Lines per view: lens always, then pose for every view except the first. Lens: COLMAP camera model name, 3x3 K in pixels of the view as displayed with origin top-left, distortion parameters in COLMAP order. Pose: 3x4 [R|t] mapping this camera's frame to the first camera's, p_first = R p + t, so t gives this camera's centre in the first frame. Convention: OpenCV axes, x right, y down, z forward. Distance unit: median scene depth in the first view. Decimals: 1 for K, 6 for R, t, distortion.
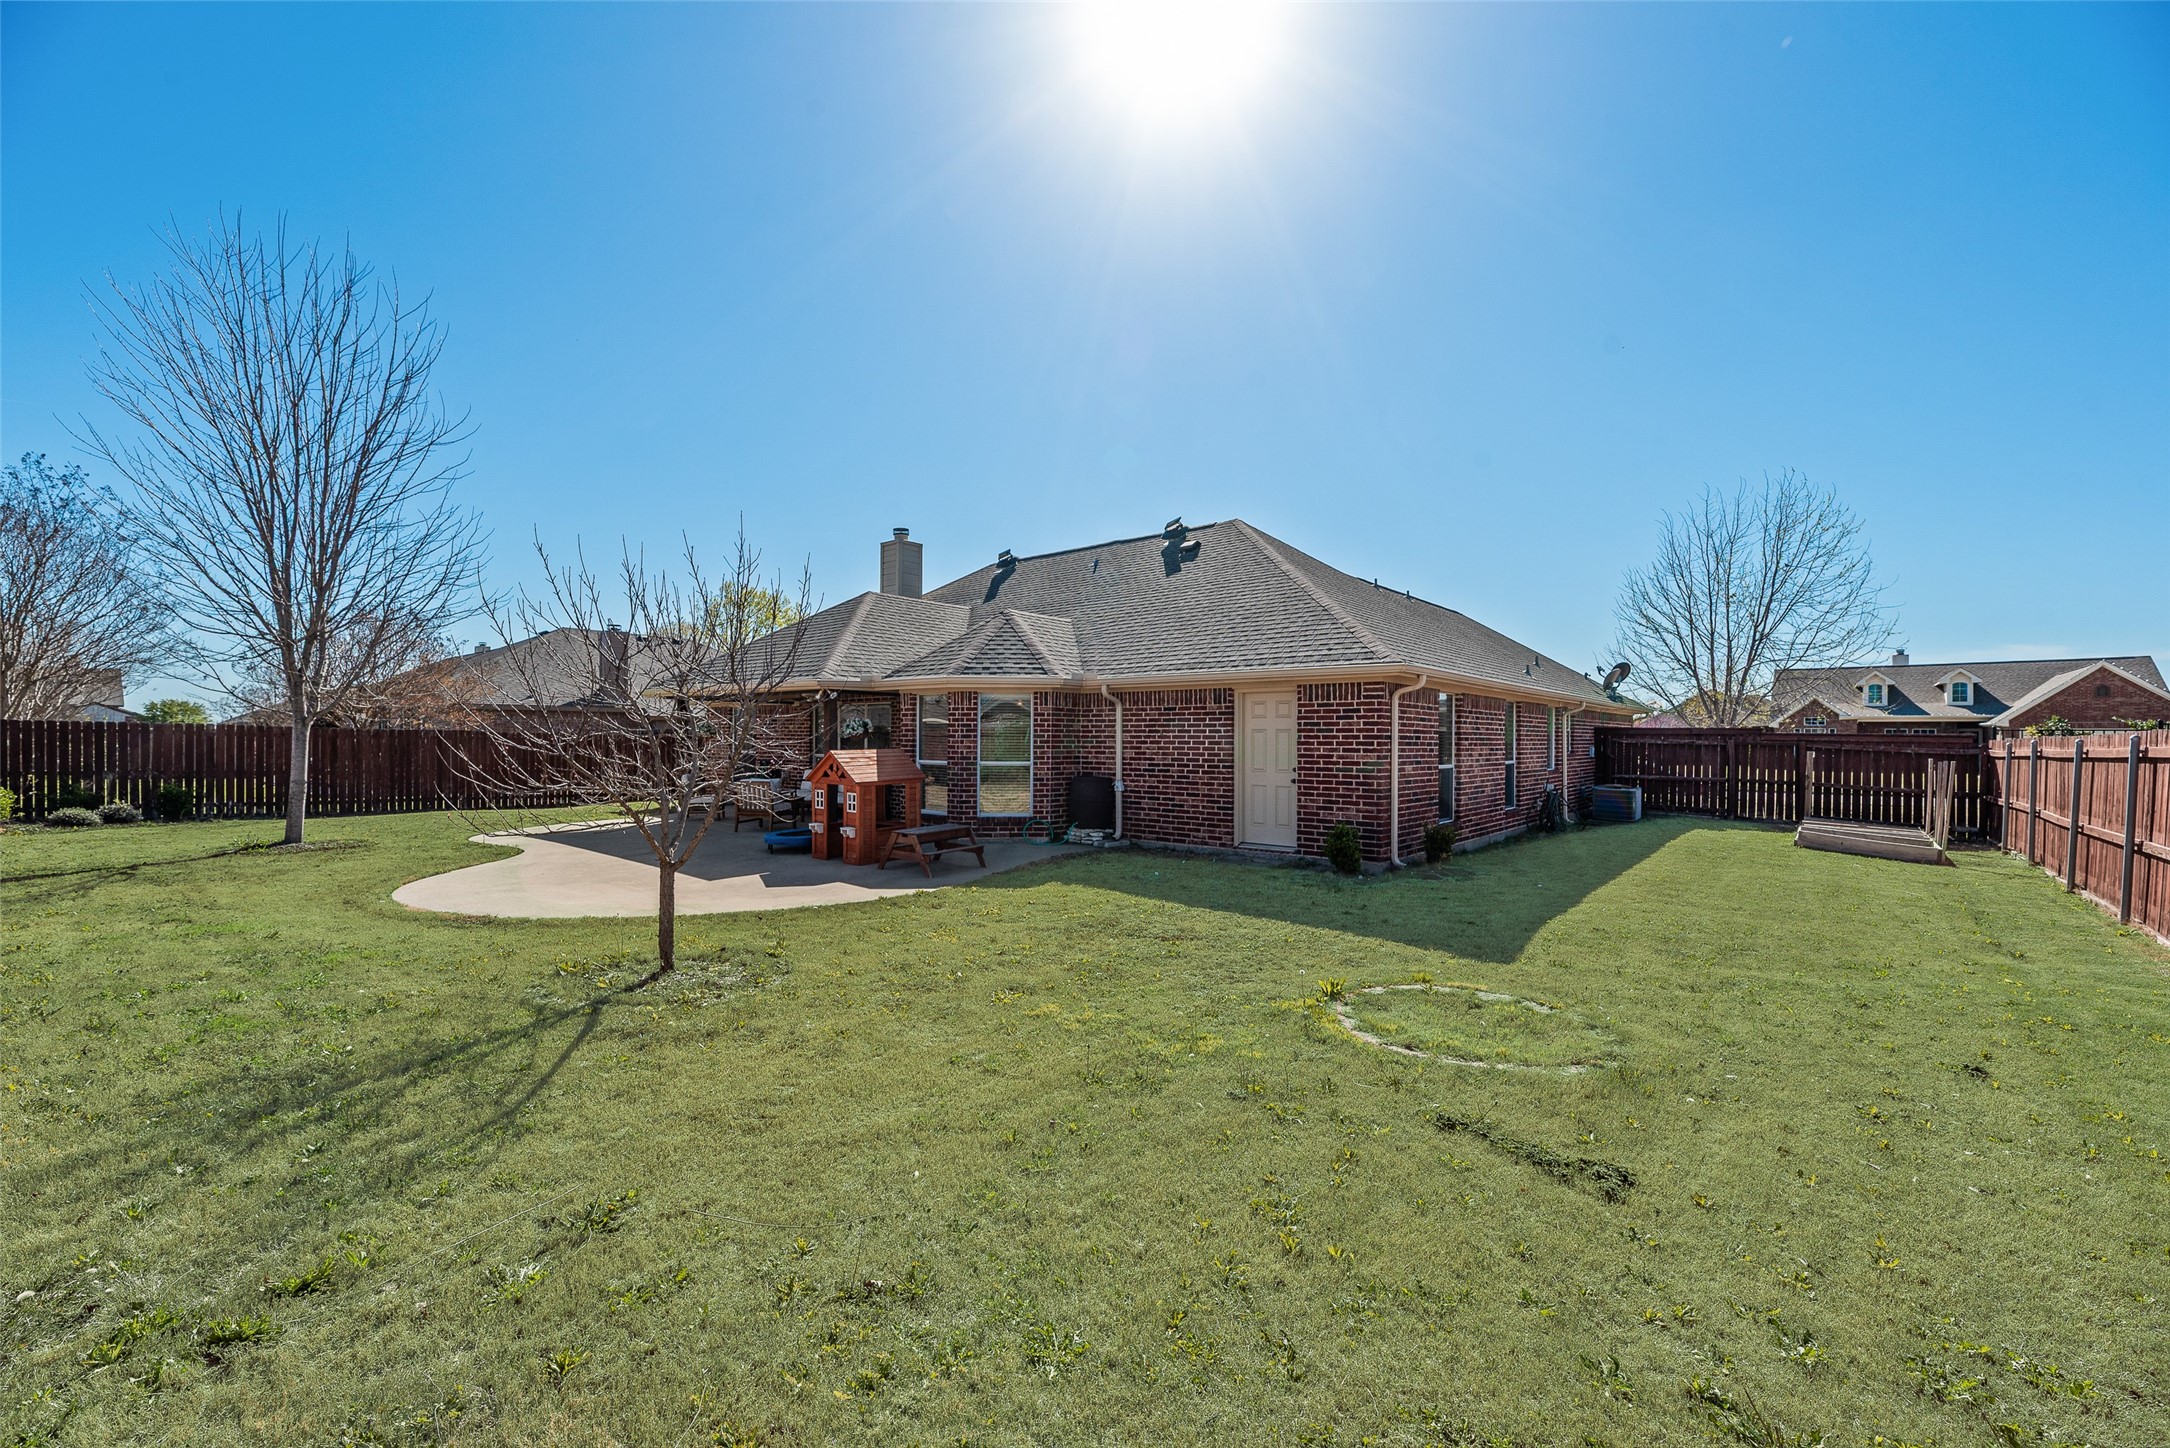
lens RADIAL K [[884.6, 0, 1090.6], [0, 884.6, 737.2], [0, 0, 1]] dist [0.000102, 0.000159]
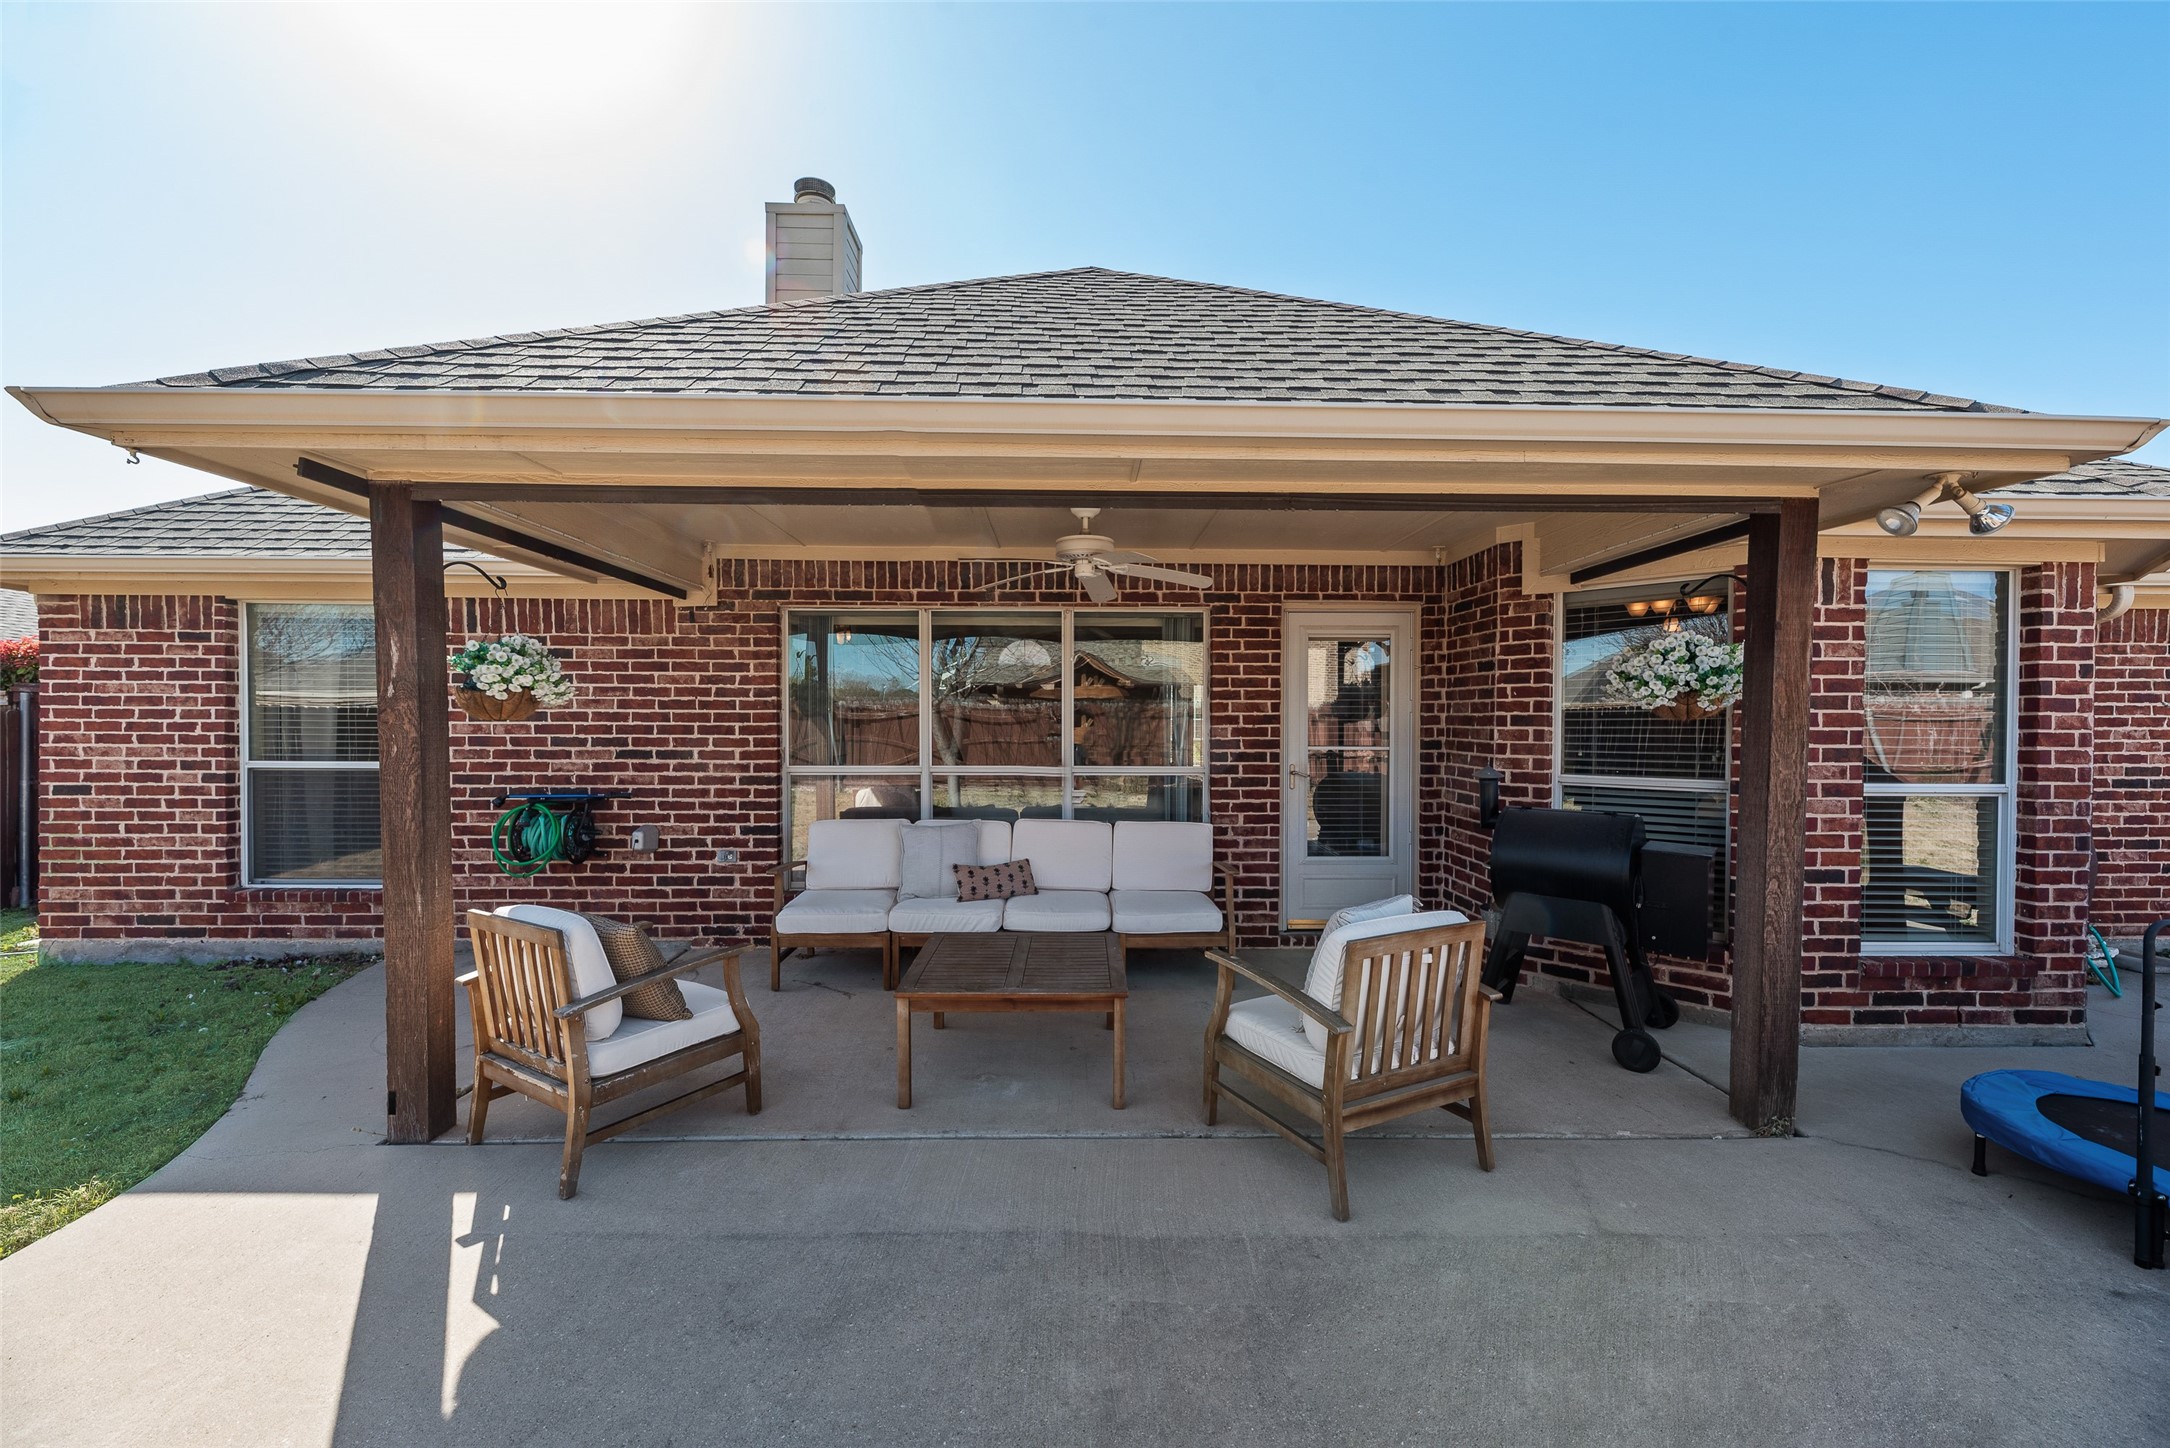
lens RADIAL K [[884.6, 0, 1073.9], [0, 884.6, 733.5], [0, 0, 1]] dist [0.000102, 0.000159]
pose [[0.744632, -0.012547, 0.667358, -0.687369], [-0.000769, 0.999807, 0.019655, 0.003056], [-0.667475, -0.015149, 0.744478, 1.092116]]
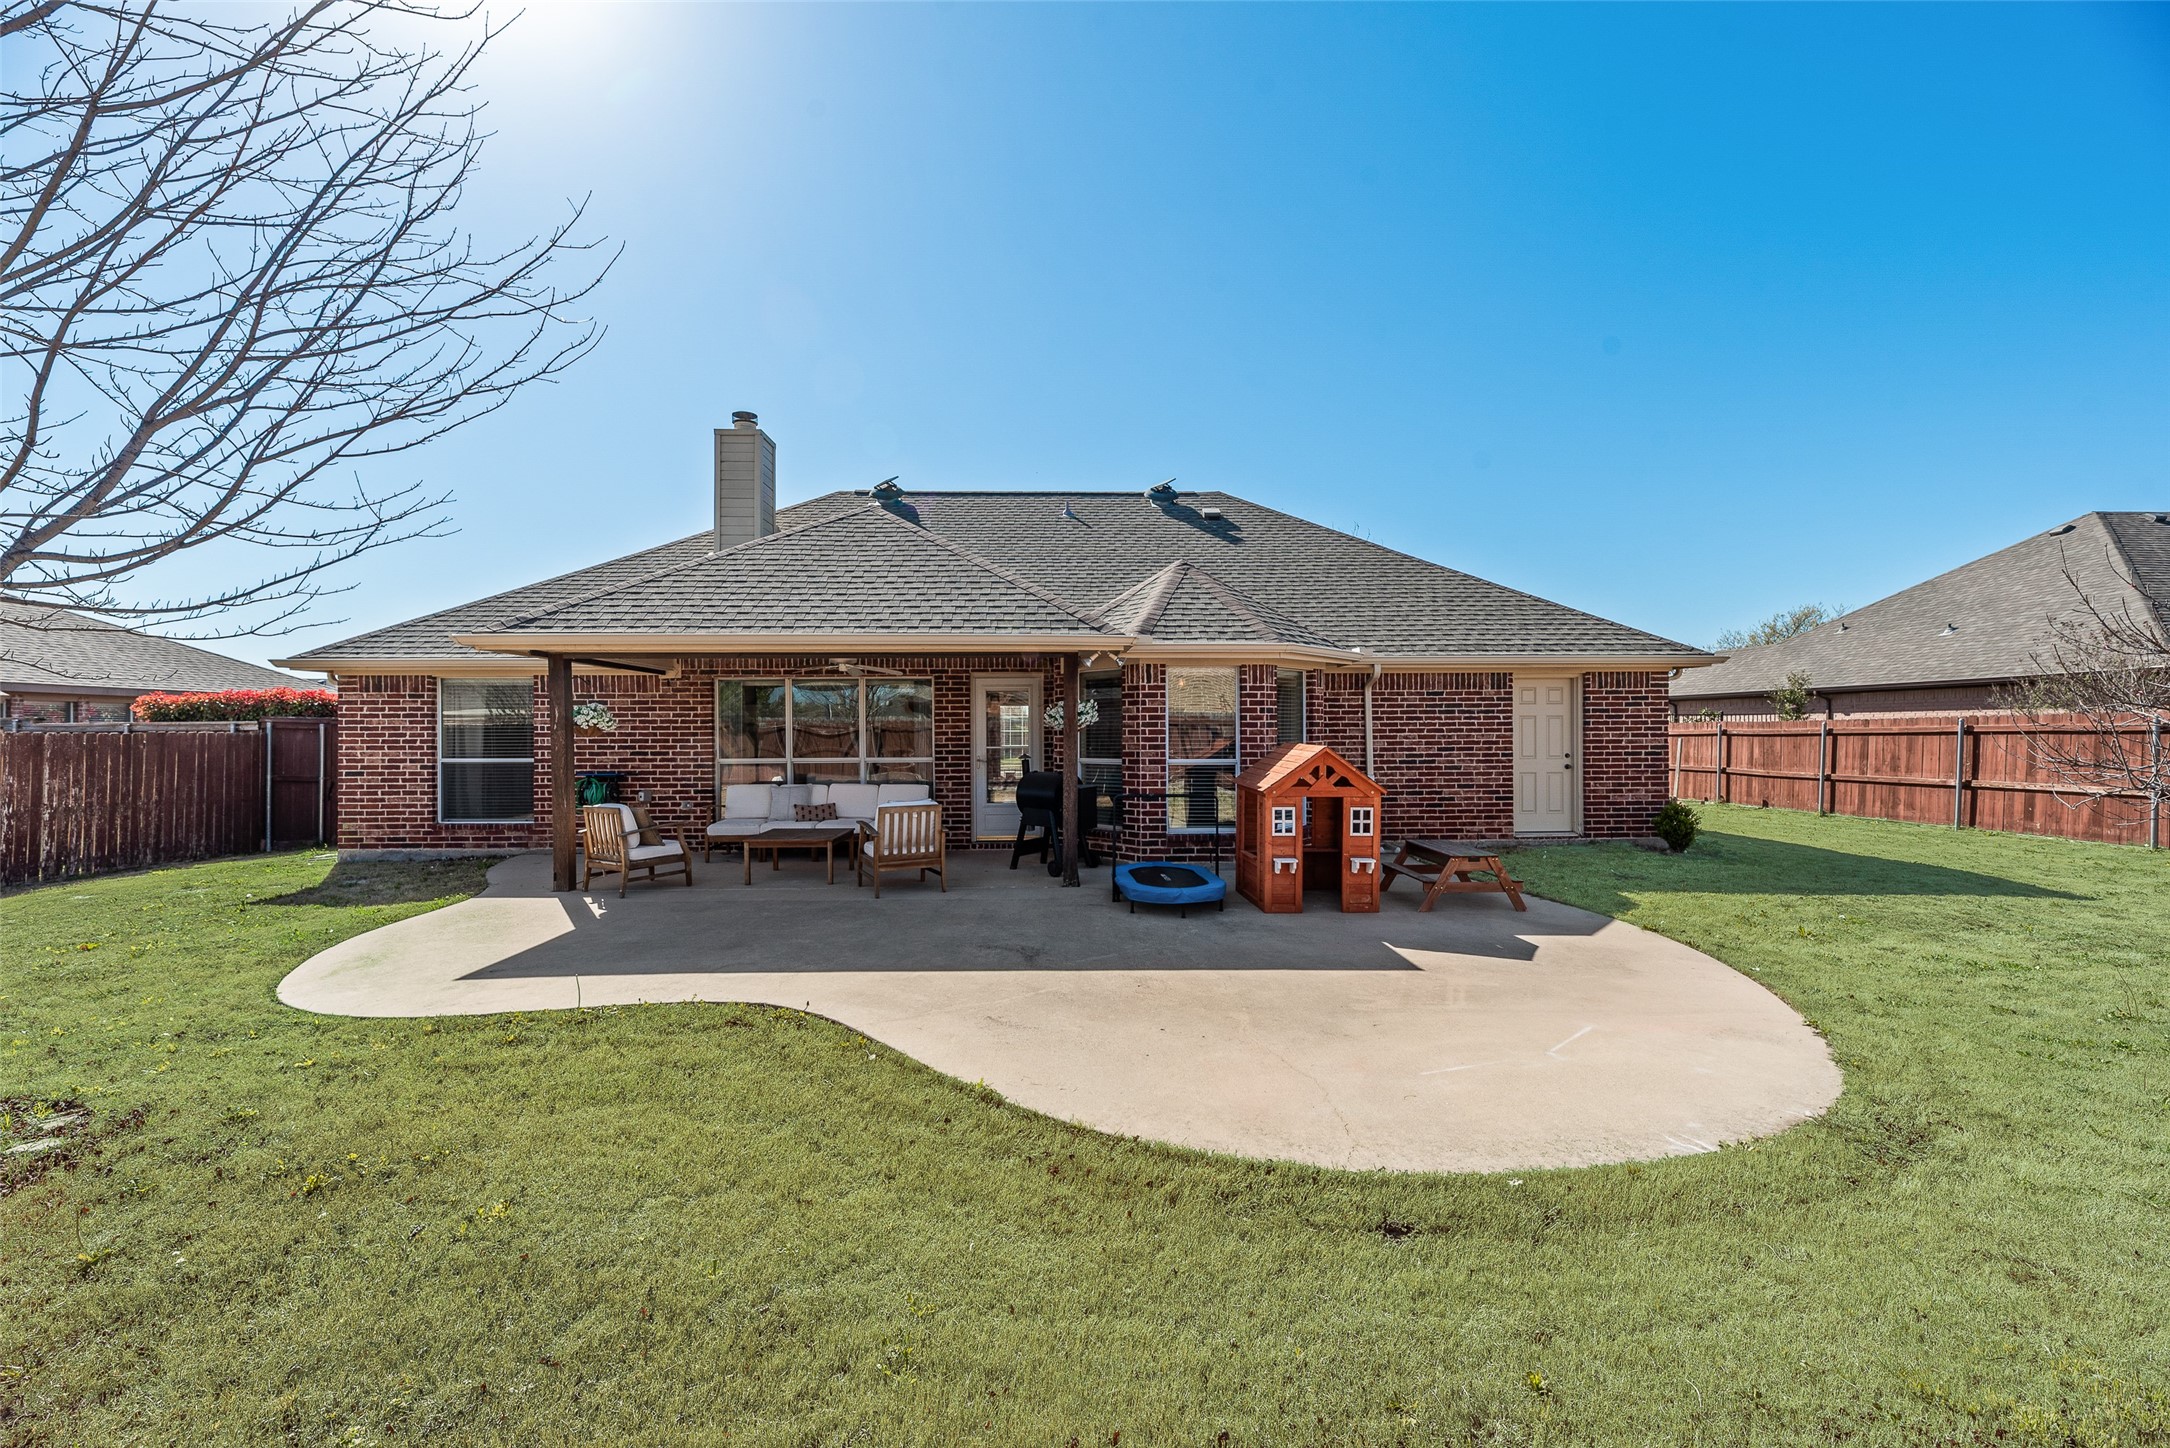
lens RADIAL K [[884.6, 0, 1080.7], [0, 884.6, 727.2], [0, 0, 1]] dist [0.000102, 0.000159]
pose [[0.734371, -0.007753, 0.678704, -0.836535], [0.007709, 0.999966, 0.003081, -0.003412], [-0.678704, 0.002970, 0.734406, 0.604591]]
